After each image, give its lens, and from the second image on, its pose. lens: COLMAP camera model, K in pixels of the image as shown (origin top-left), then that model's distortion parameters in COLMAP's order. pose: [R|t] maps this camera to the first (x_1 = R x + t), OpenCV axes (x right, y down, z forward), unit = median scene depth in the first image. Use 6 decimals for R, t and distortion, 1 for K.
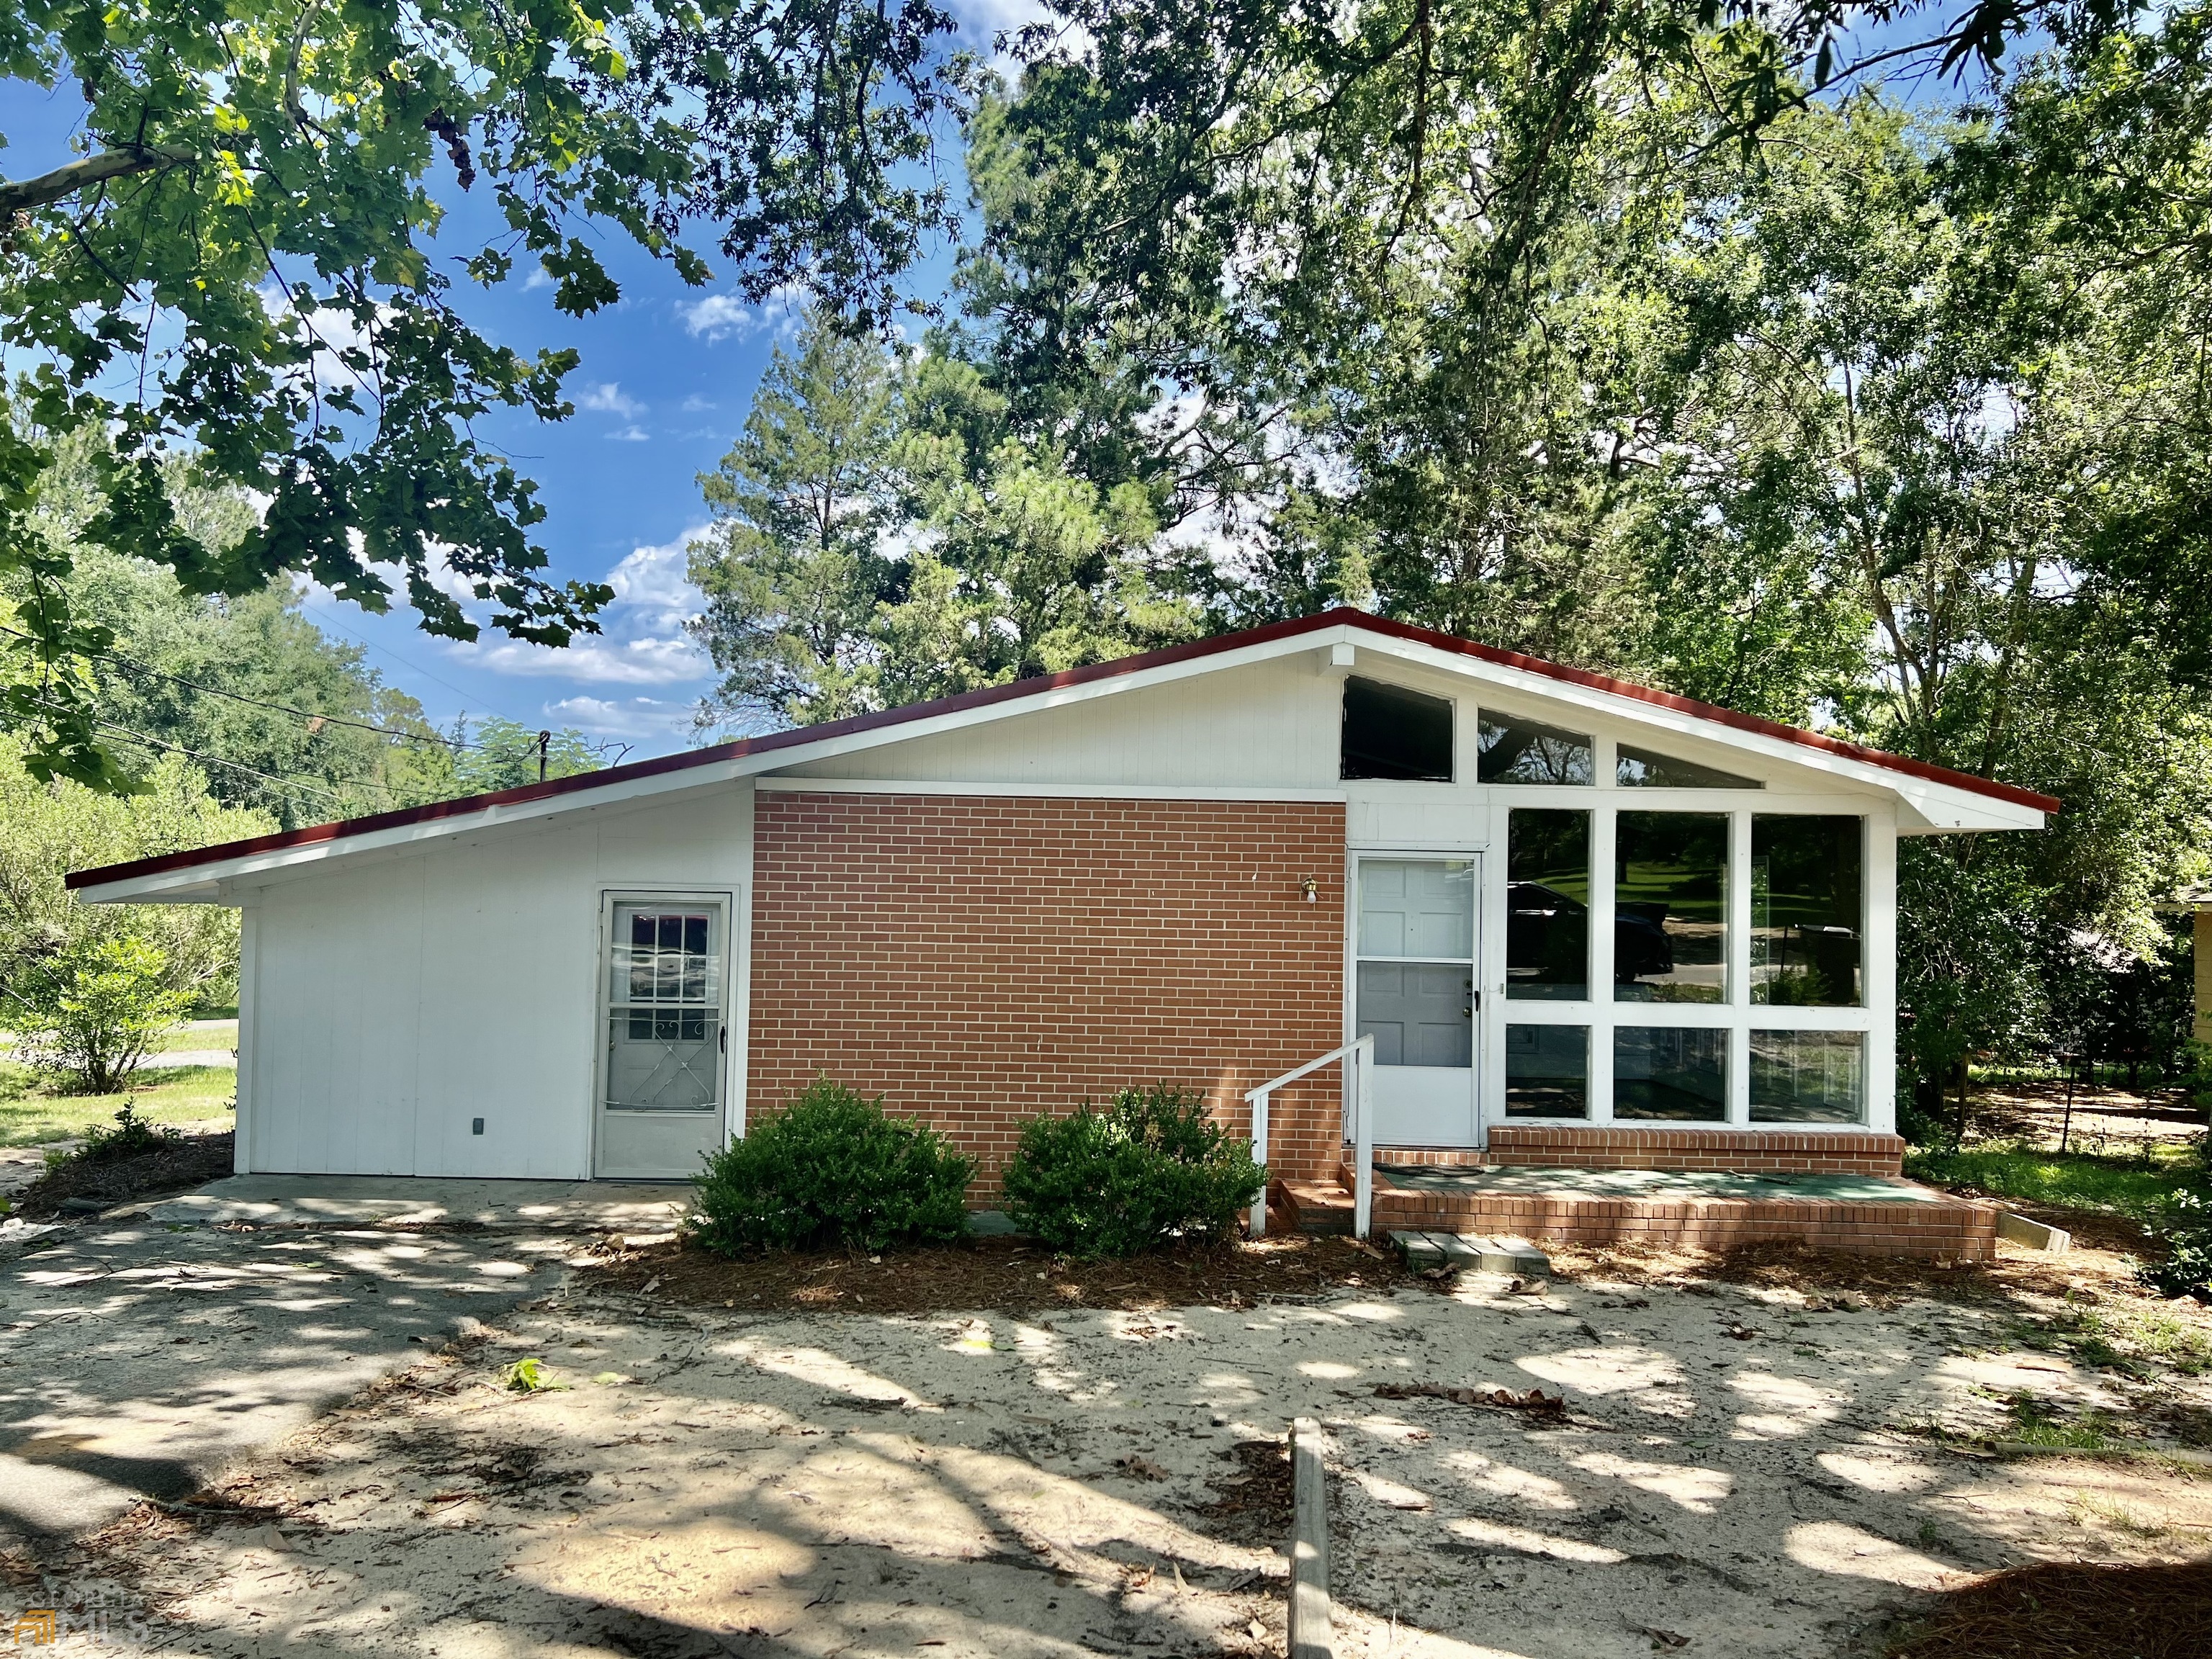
lens RADIAL K [[1684.2, 0, 1107.3], [0, 1684.2, 828.4], [0, 0, 1]] dist [0.005139, 0.000067]
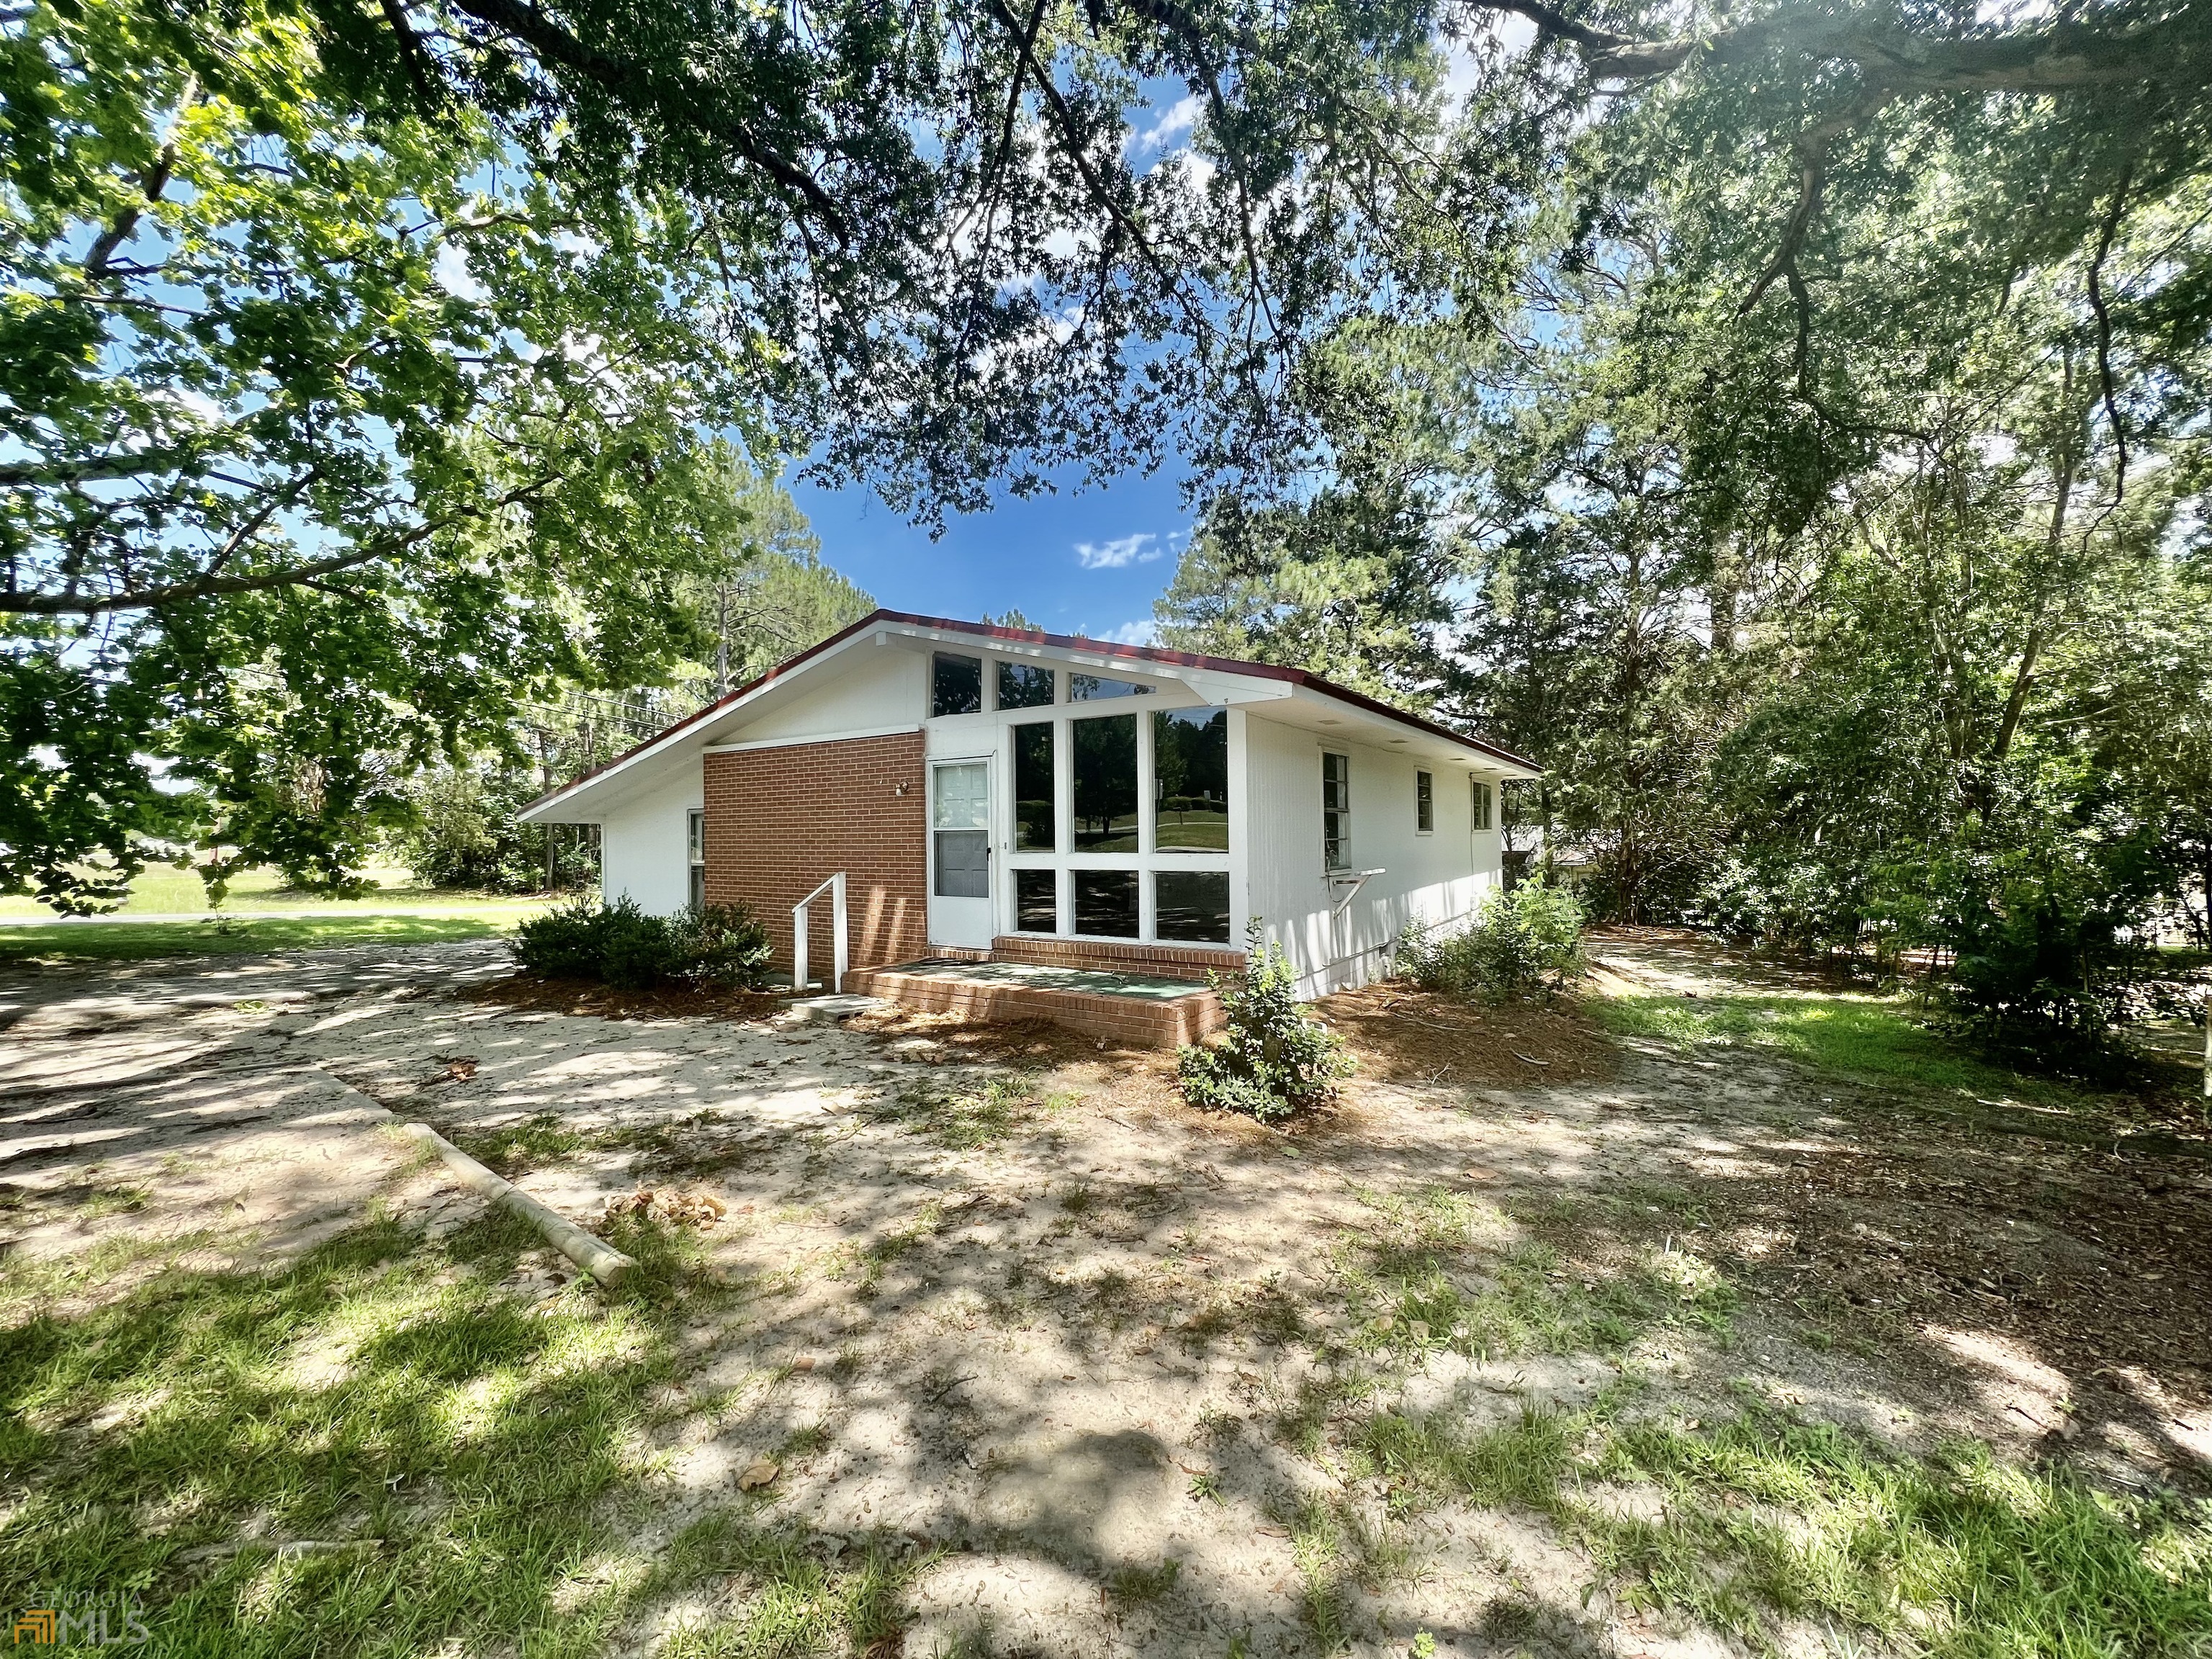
lens RADIAL K [[894.5, 0, 1106.8], [0, 894.5, 828.9], [0, 0, 1]] dist [0.015522, -0.000544]
pose [[0.821069, -0.032202, -0.569920, 0.762881], [0.052624, 0.998426, 0.019400, 0.070287], [0.568398, -0.045920, 0.821471, 0.392191]]
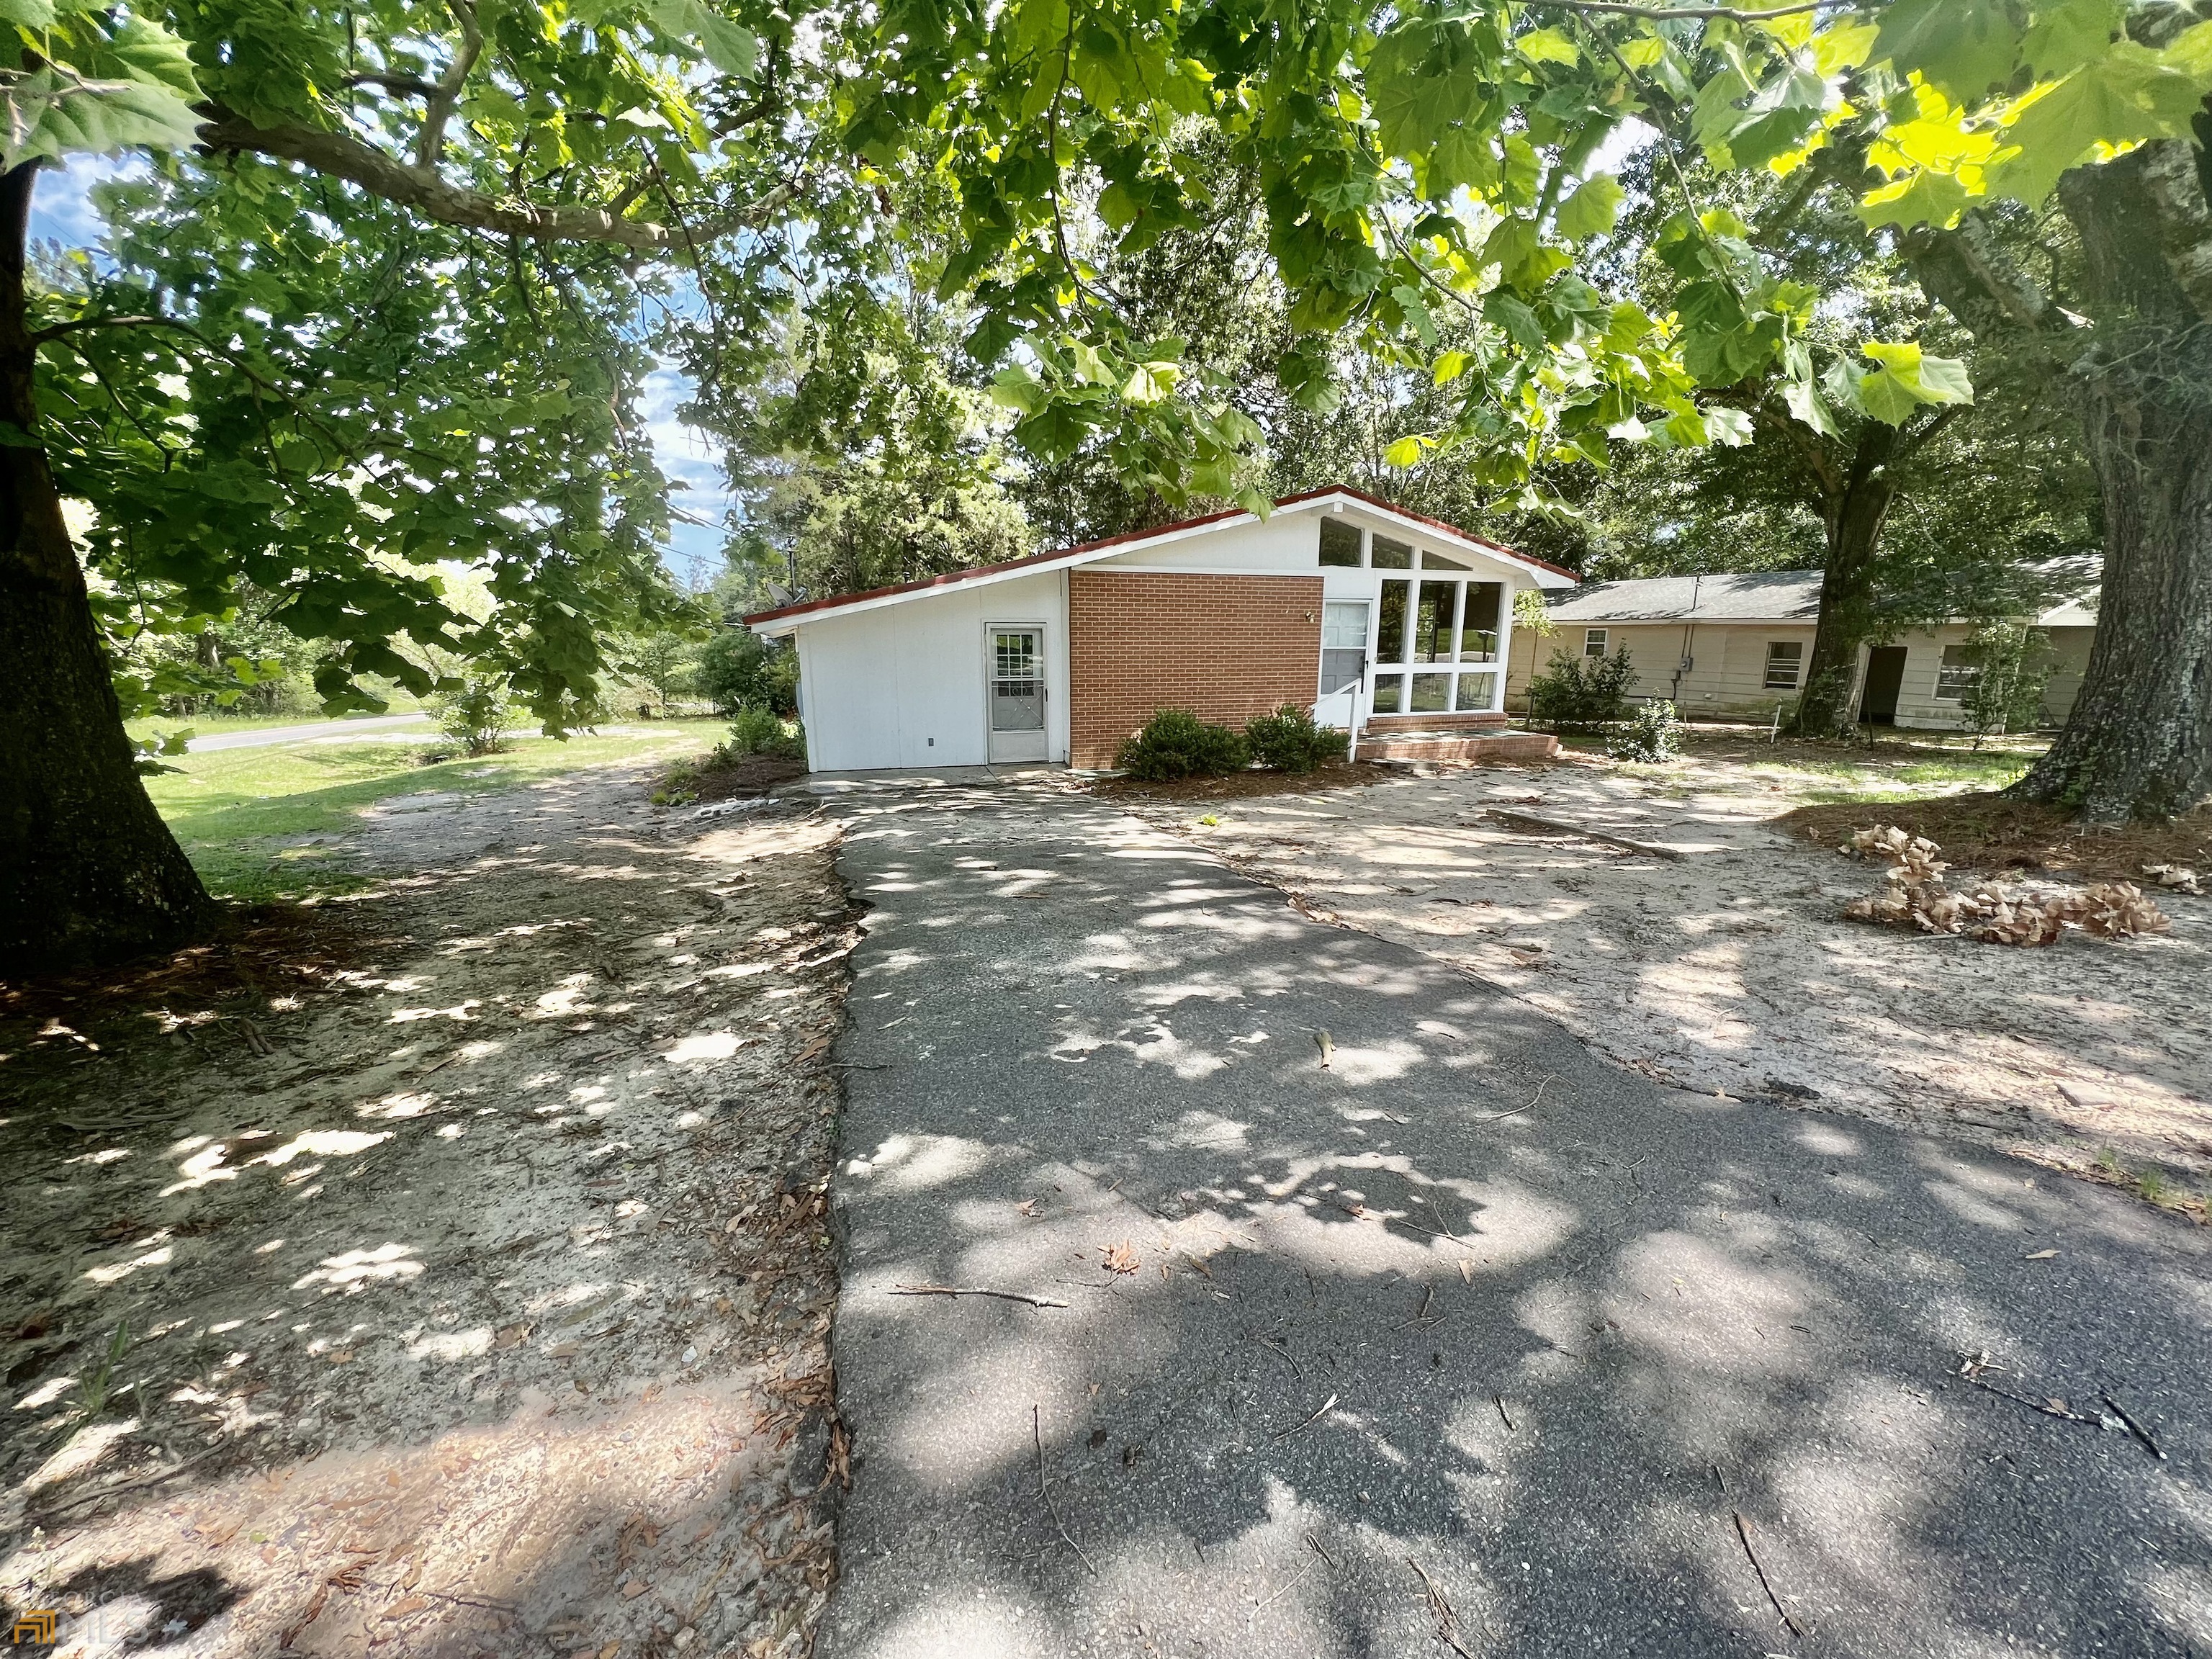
lens RADIAL K [[894.5, 0, 1102.3], [0, 894.5, 831.9], [0, 0, 1]] dist [0.015522, -0.000544]
pose [[0.943101, -0.089022, 0.320367, -0.548158], [0.005981, 0.967879, 0.251343, 0.012482], [-0.332452, -0.235126, 0.913341, -0.075426]]
